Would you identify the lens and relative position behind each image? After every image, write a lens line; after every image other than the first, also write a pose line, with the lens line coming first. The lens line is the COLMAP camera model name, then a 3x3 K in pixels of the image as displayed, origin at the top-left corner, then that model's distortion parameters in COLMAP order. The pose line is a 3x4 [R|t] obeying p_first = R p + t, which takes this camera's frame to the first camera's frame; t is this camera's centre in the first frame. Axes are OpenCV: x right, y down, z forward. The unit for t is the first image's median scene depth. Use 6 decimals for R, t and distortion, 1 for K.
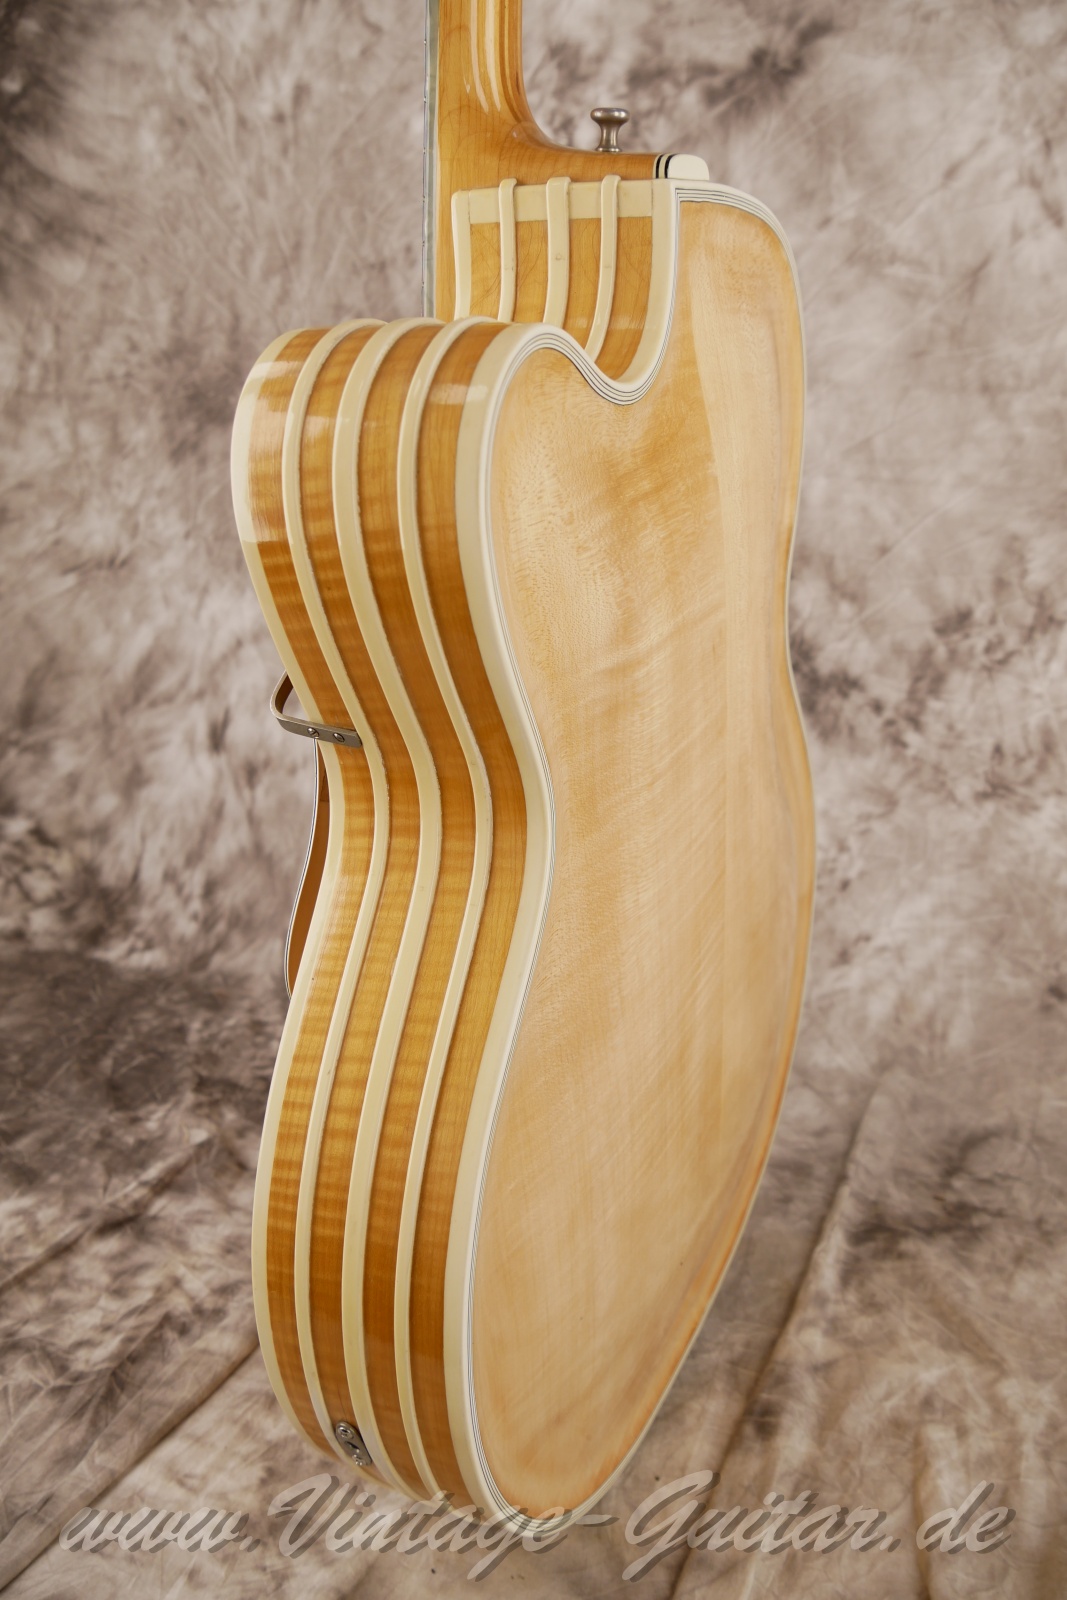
lens RADIAL K [[1301.8, 0, 546.7], [0, 1301.8, 811.9], [0, 0, 1]] dist [-0.080420, 0.039218]
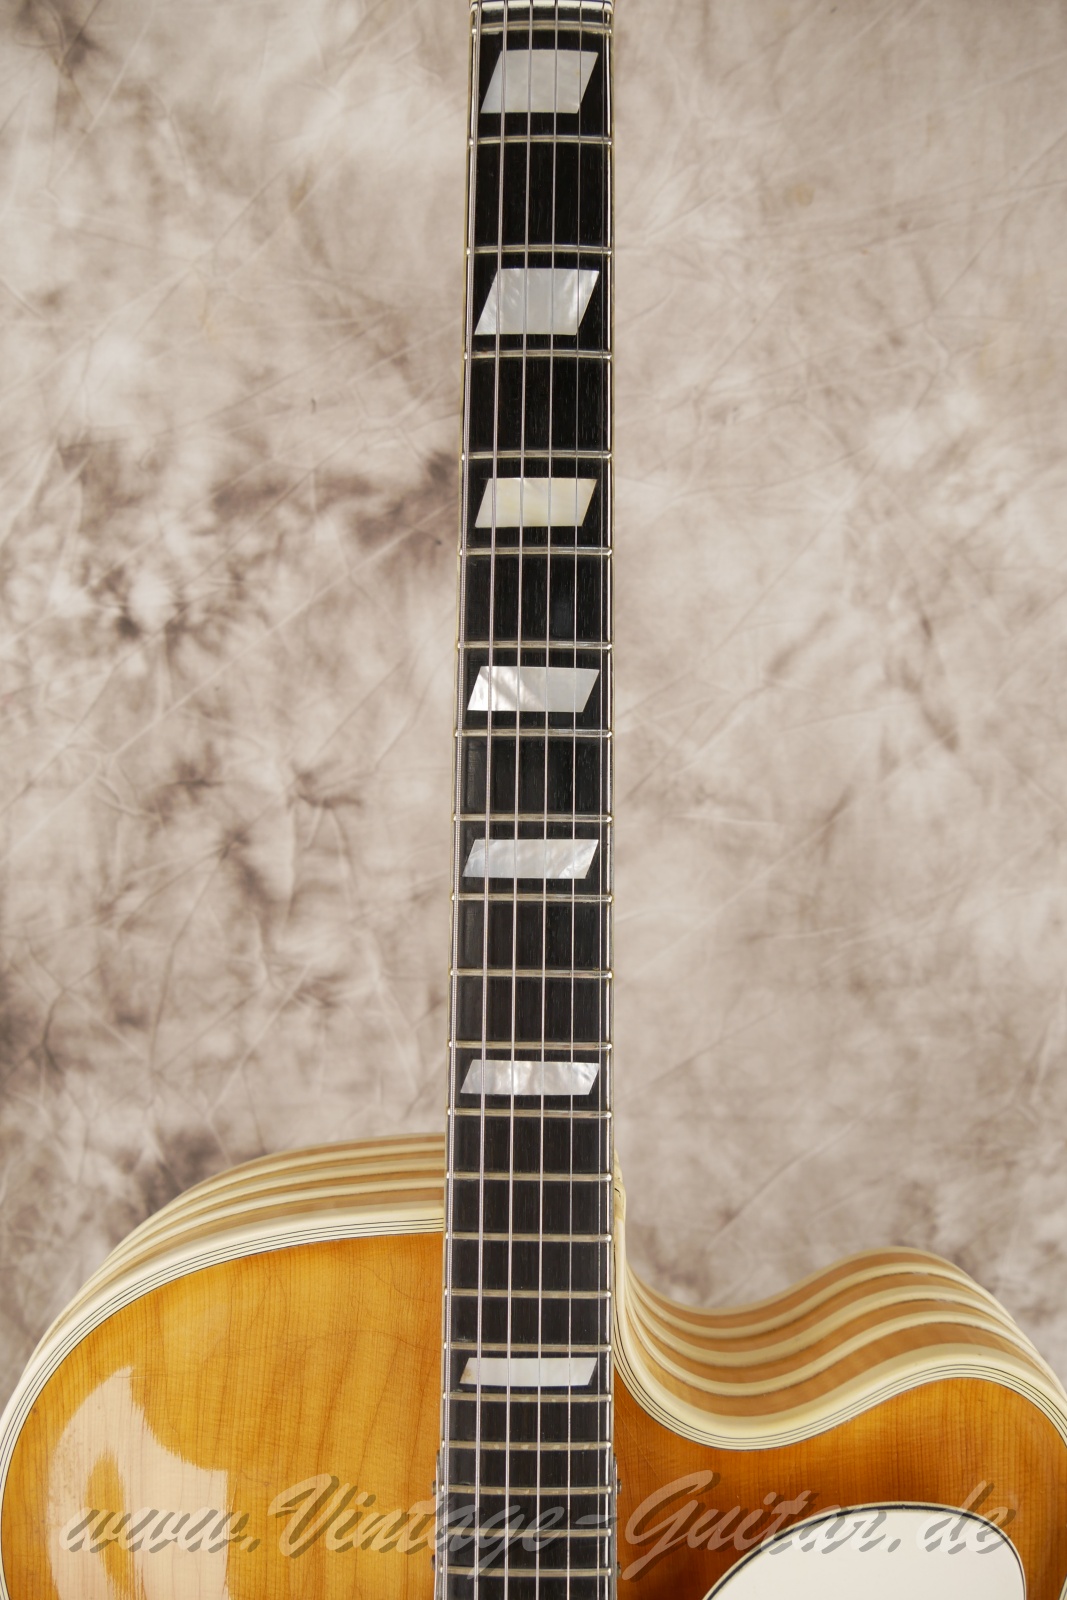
lens RADIAL K [[1301.8, 0, 534.3], [0, 1301.8, 791.2], [0, 0, 1]] dist [-0.080420, 0.039218]
pose [[0.940775, -0.168036, 0.294458, 0.007734], [0.142459, 0.984063, 0.106418, -0.509800], [-0.307647, -0.058167, 0.949721, 0.416812]]
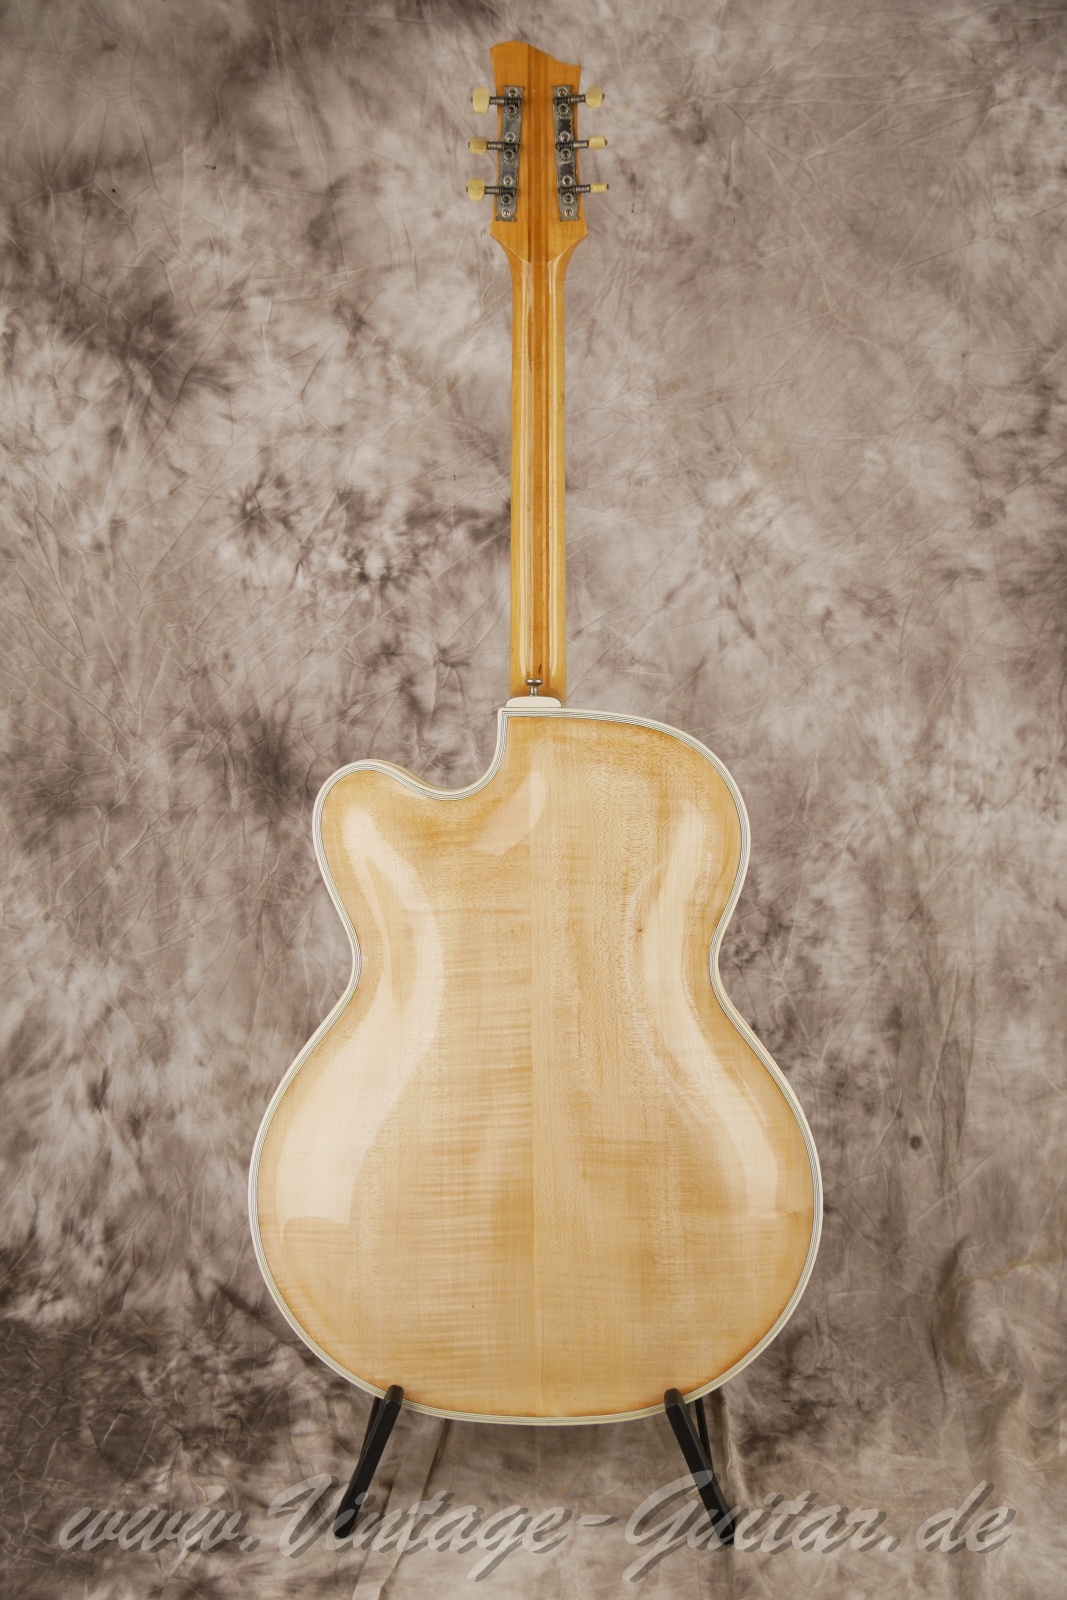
lens RADIAL K [[1301.8, 0, 536.9], [0, 1301.8, 794.6], [0, 0, 1]] dist [-0.080420, 0.039218]
pose [[0.951334, -0.103337, 0.290318, -0.216925], [0.127269, 0.989753, -0.064746, -0.223440], [-0.280652, 0.098544, 0.954737, -0.218797]]
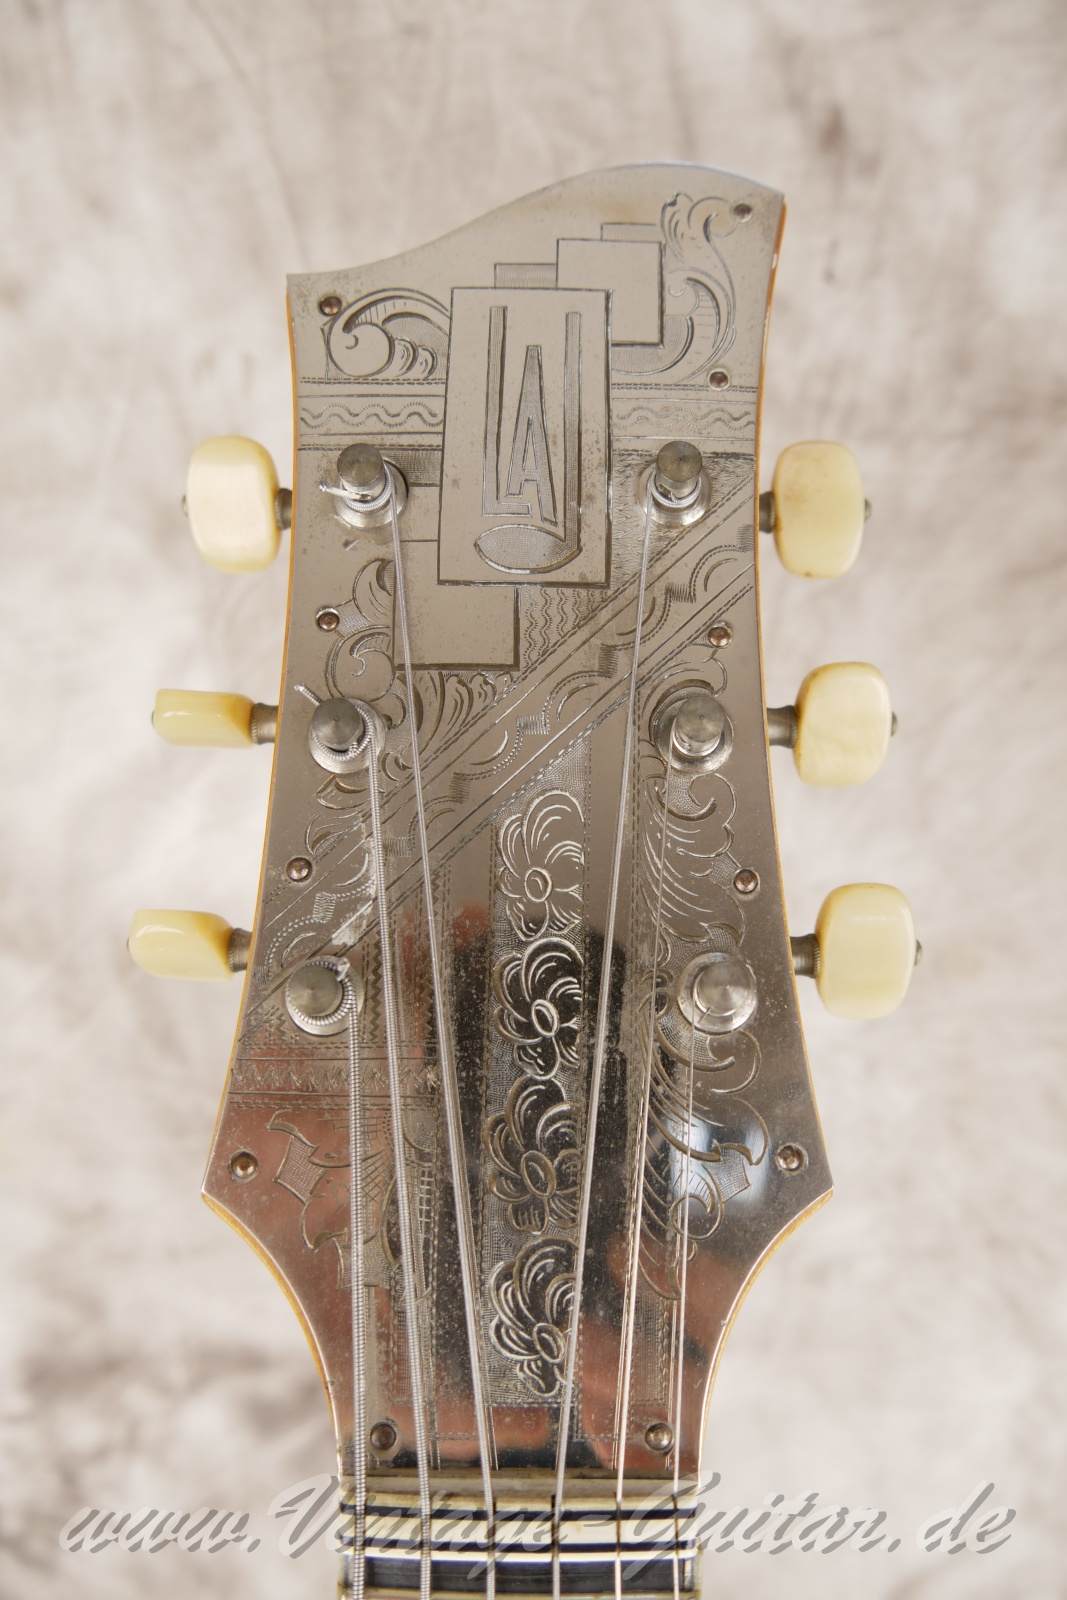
lens RADIAL K [[1301.8, 0, 561.1], [0, 1301.8, 800.4], [0, 0, 1]] dist [-0.080420, 0.039218]
pose [[0.939428, -0.168380, 0.298534, 0.133423], [0.147263, 0.984805, 0.092047, -0.781832], [-0.309496, -0.042509, 0.949950, 0.640199]]
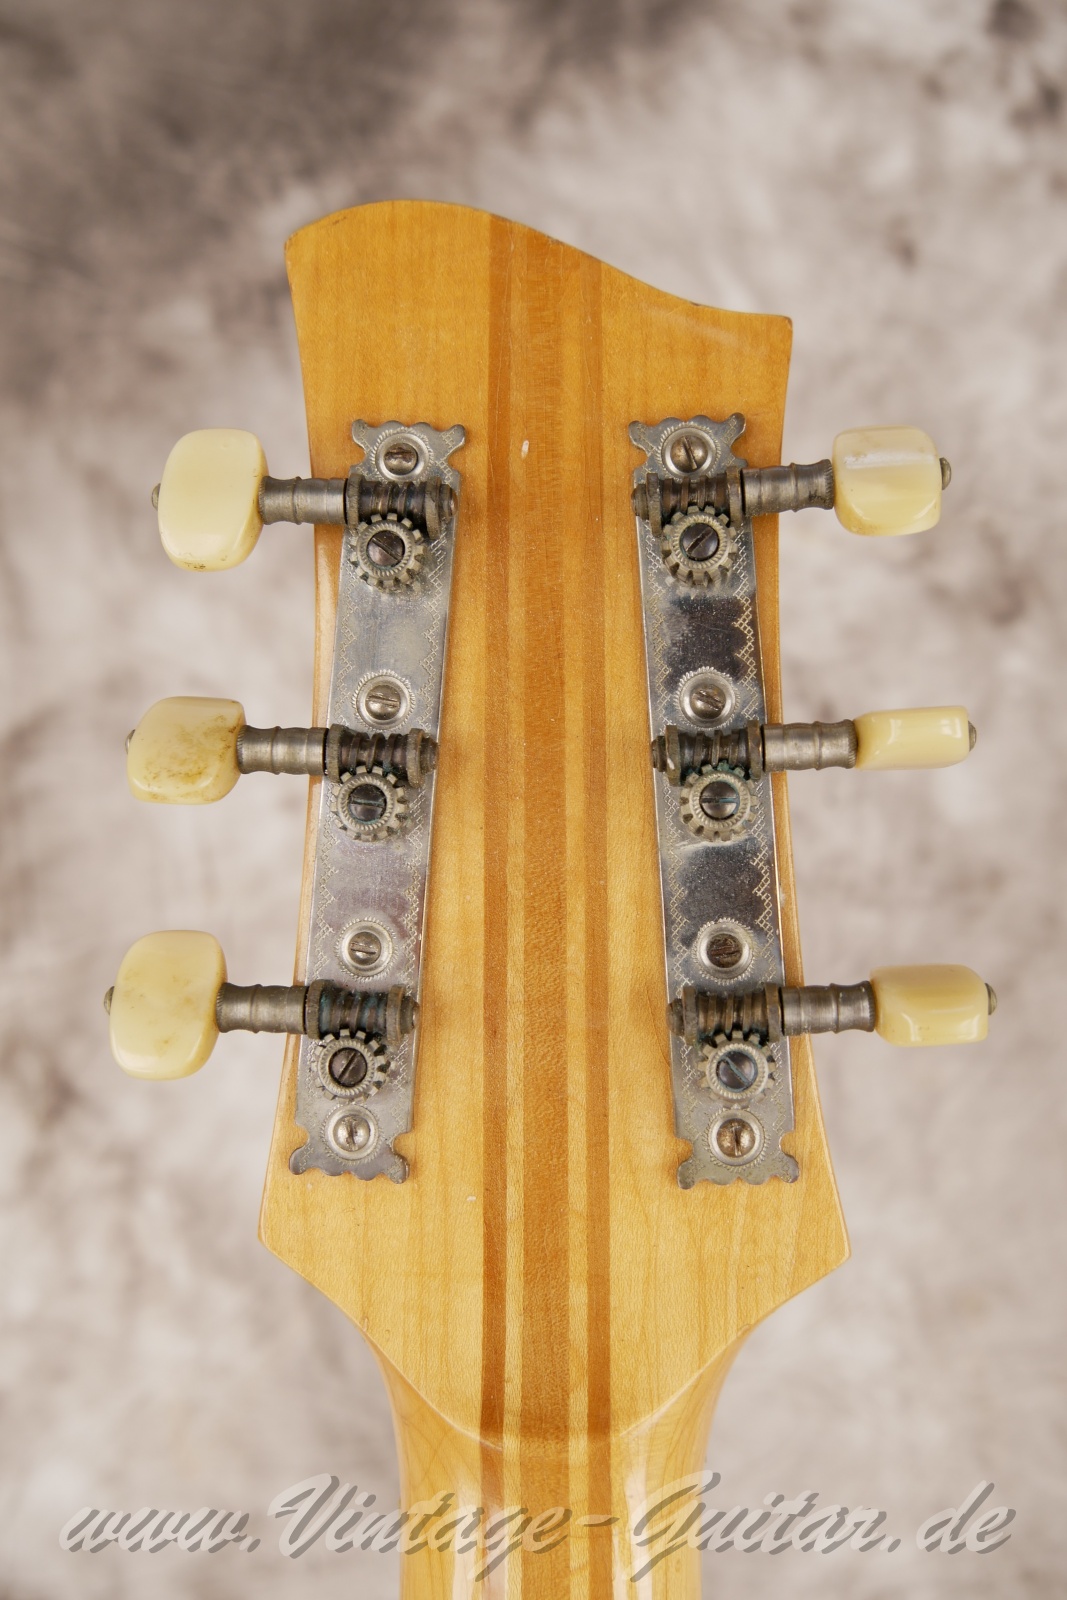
lens RADIAL K [[1301.8, 0, 549.0], [0, 1301.8, 784.8], [0, 0, 1]] dist [-0.080420, 0.039218]
pose [[0.957561, -0.012077, 0.287977, 0.073374], [0.119651, 0.925622, -0.359037, -0.717098], [-0.262221, 0.378257, 0.887785, 0.524550]]
